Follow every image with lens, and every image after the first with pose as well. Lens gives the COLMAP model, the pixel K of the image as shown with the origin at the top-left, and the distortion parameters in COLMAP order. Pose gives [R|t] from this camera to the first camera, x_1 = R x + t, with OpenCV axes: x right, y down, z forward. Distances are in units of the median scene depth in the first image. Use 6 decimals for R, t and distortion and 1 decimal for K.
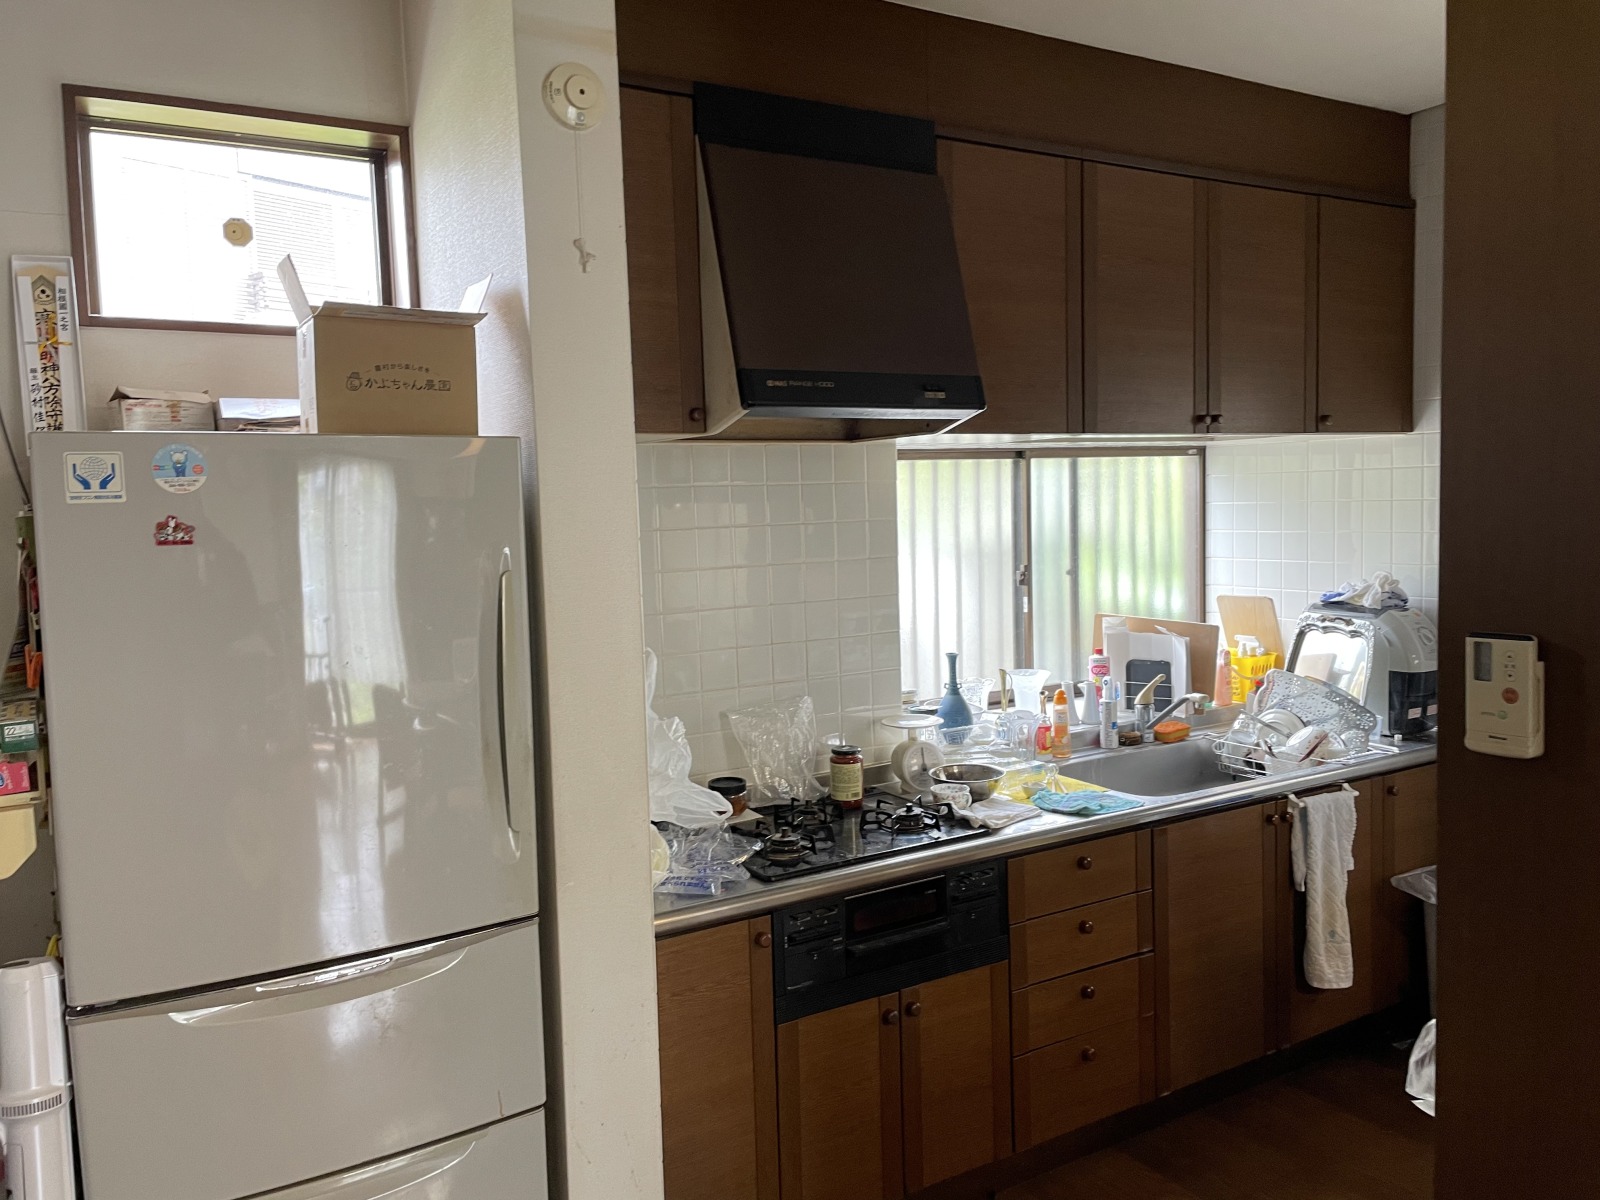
lens RADIAL K [[1199.7, 0, 815.8], [0, 1199.7, 579.3], [0, 0, 1]] dist [0.087148, -0.109751]
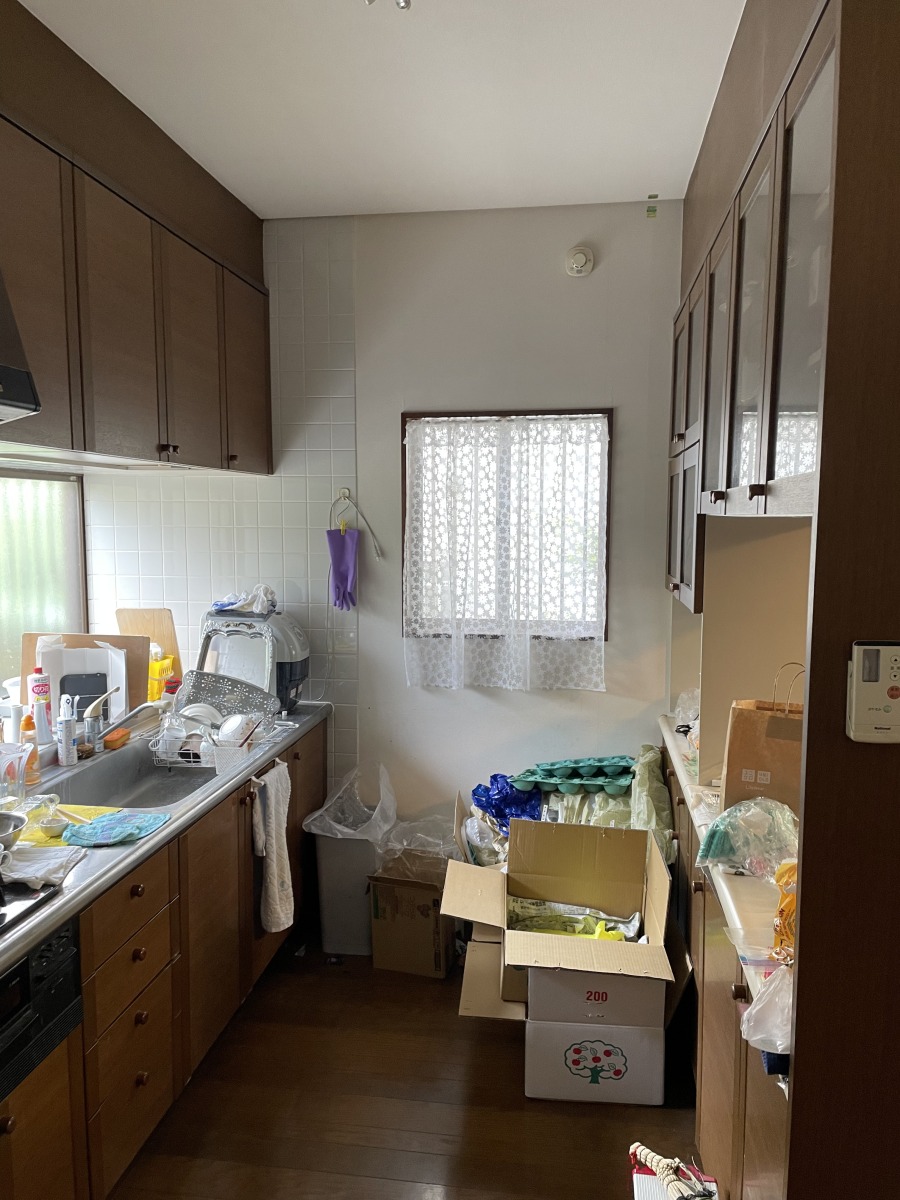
lens RADIAL K [[899.8, 0, 446.3], [0, 899.8, 609.3], [0, 0, 1]] dist [0.087148, -0.109751]
pose [[0.637413, -0.048894, 0.768969, -0.156327], [0.029037, 0.998800, 0.039439, -0.013697], [-0.769975, -0.002810, 0.638068, 0.297973]]
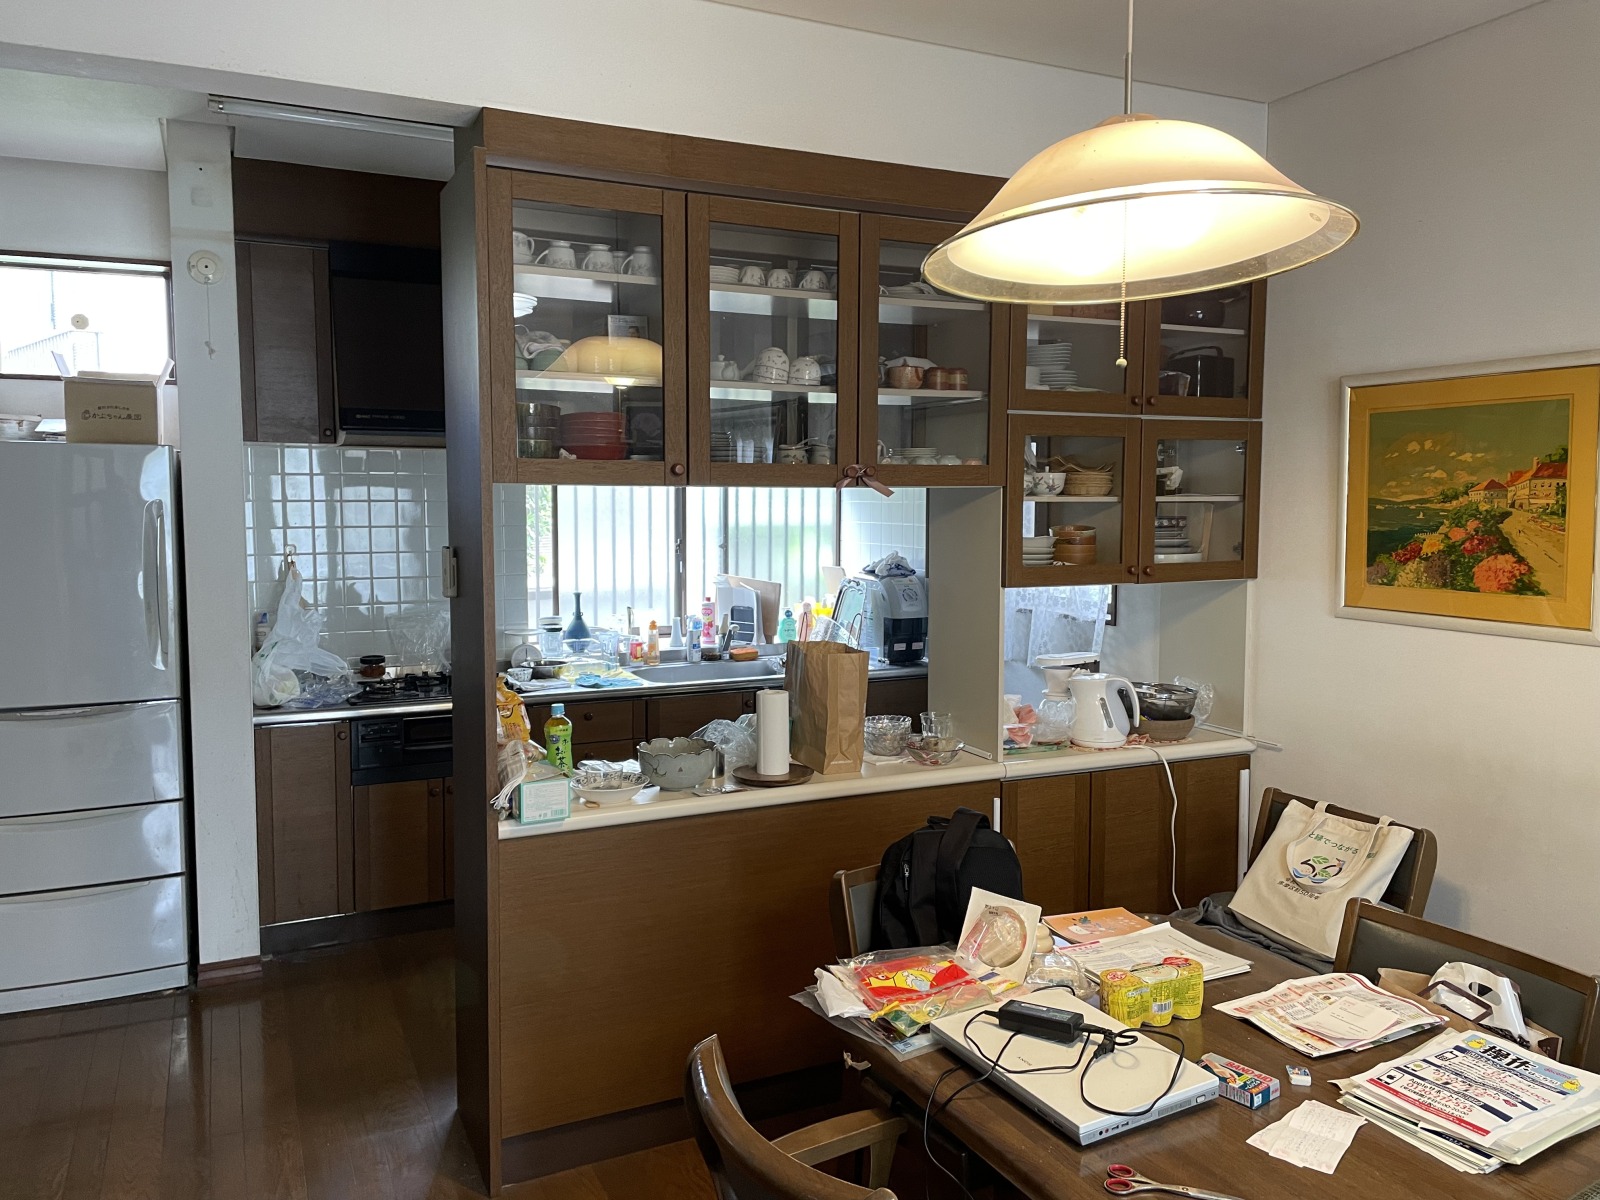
lens RADIAL K [[1199.7, 0, 809.9], [0, 1199.7, 588.0], [0, 0, 1]] dist [0.087148, -0.109751]
pose [[0.994461, 0.039062, -0.097579, 0.592625], [-0.037868, 0.999184, 0.014060, 0.026080], [0.098049, -0.010287, 0.995128, -0.507811]]
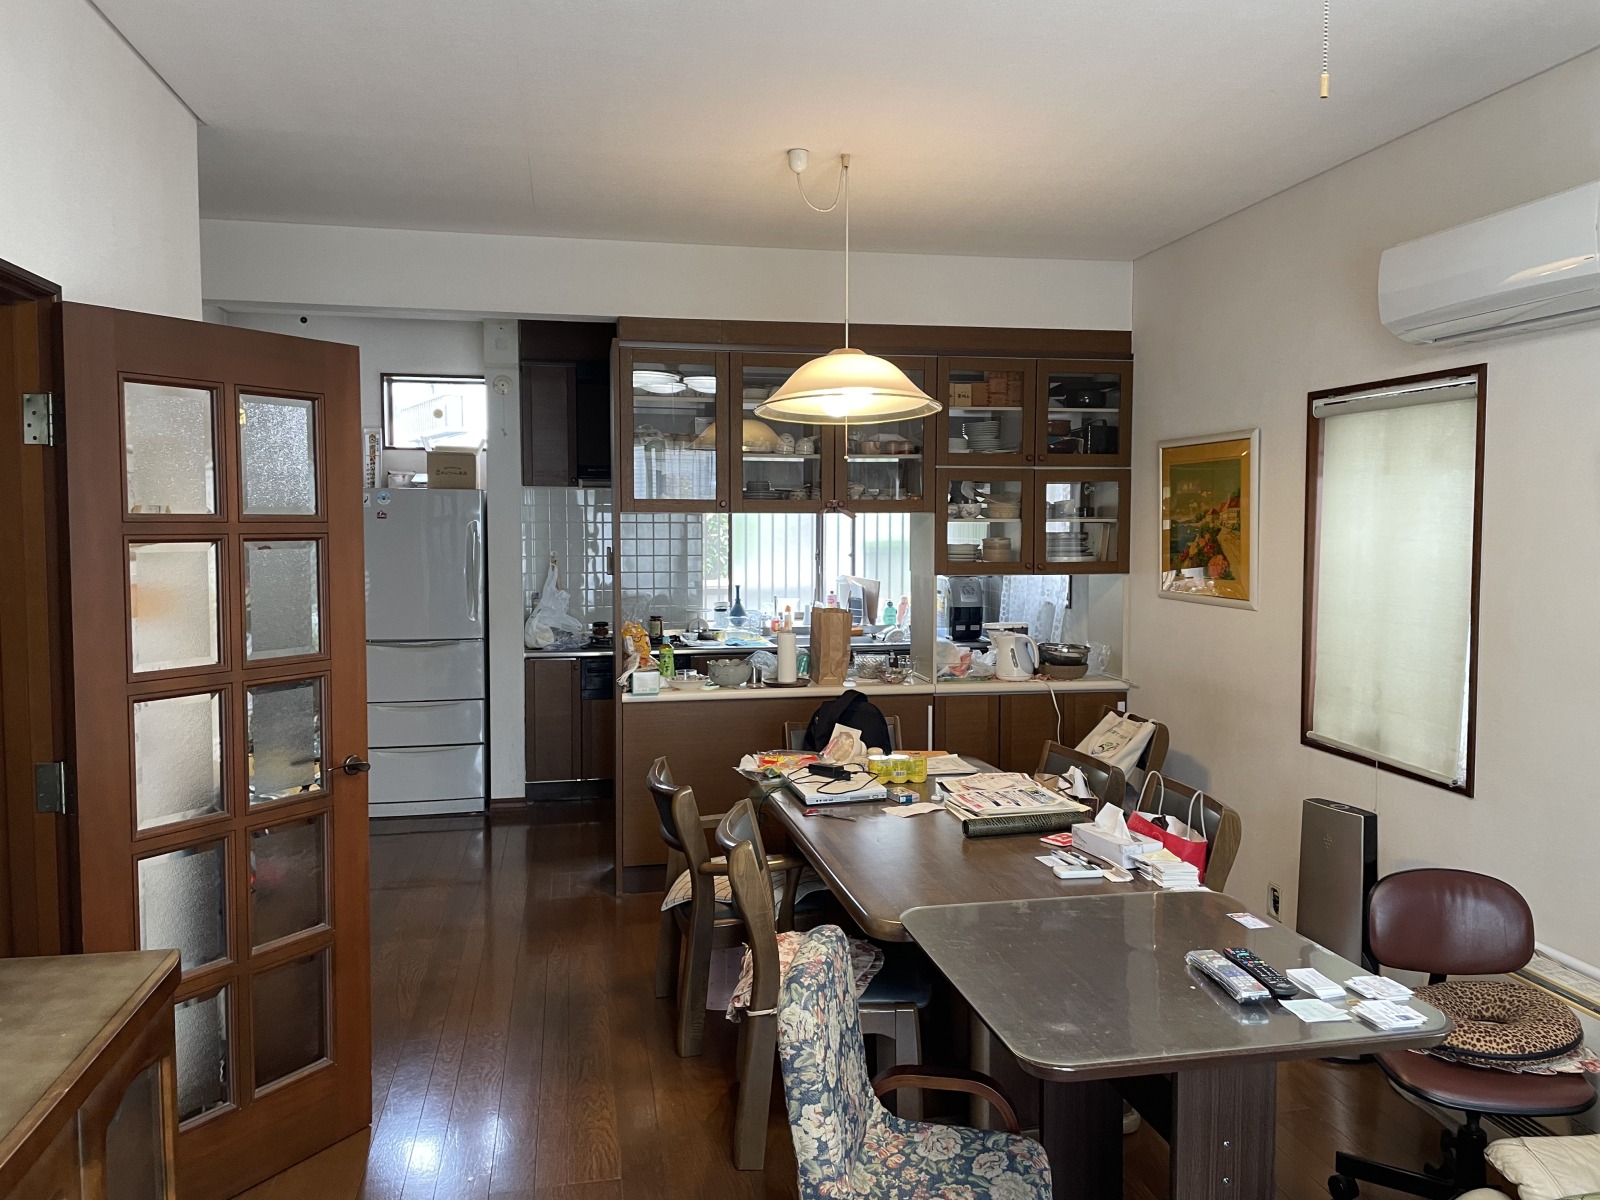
lens RADIAL K [[1199.7, 0, 825.4], [0, 1199.7, 590.4], [0, 0, 1]] dist [0.087148, -0.109751]
pose [[0.940204, 0.050946, -0.336779, 1.077951], [-0.051815, 0.998636, 0.006413, 0.052476], [0.336647, 0.011421, 0.941562, -1.086924]]
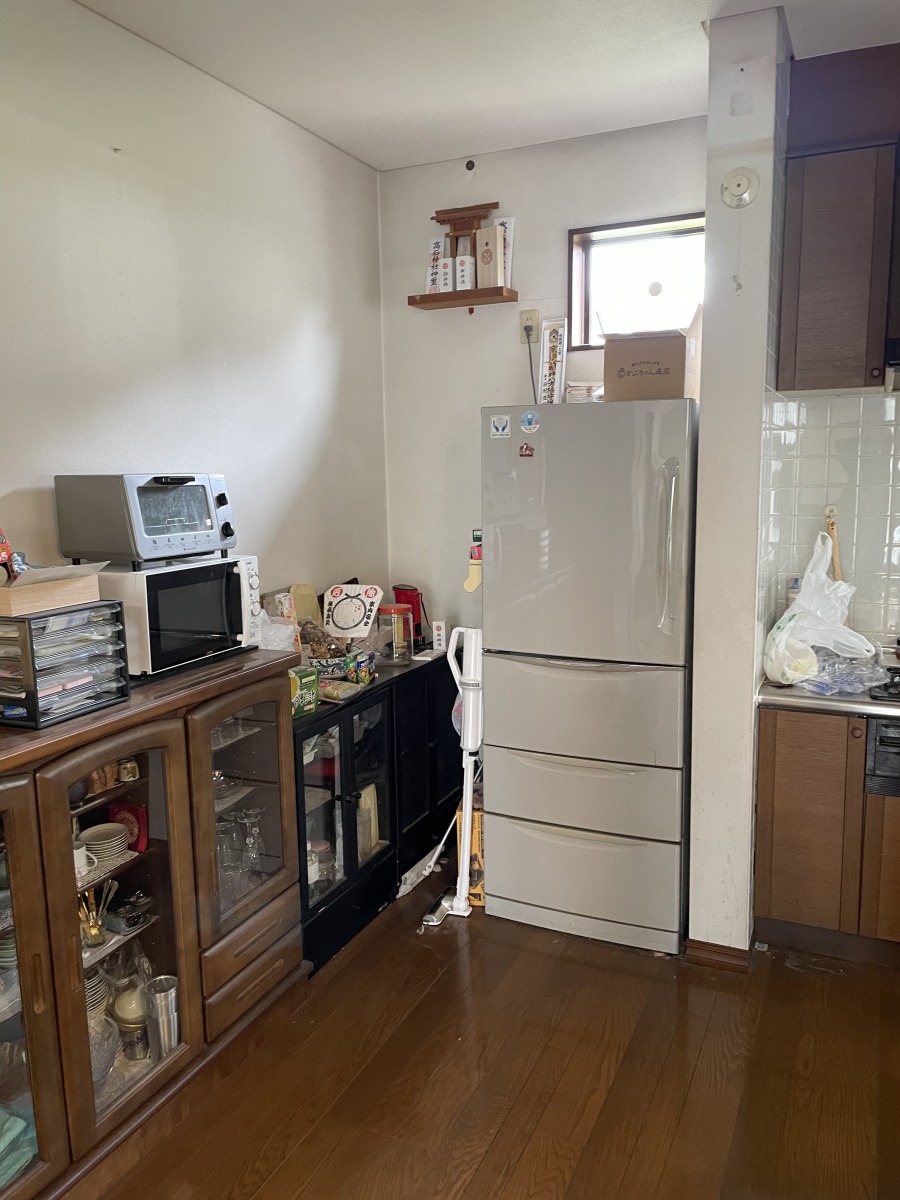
lens RADIAL K [[899.8, 0, 458.6], [0, 899.8, 600.1], [0, 0, 1]] dist [0.087148, -0.109751]
pose [[0.560570, 0.143821, -0.815522, 0.430156], [-0.054582, 0.989079, 0.136910, 0.006947], [0.826306, -0.032235, 0.562298, -0.025175]]
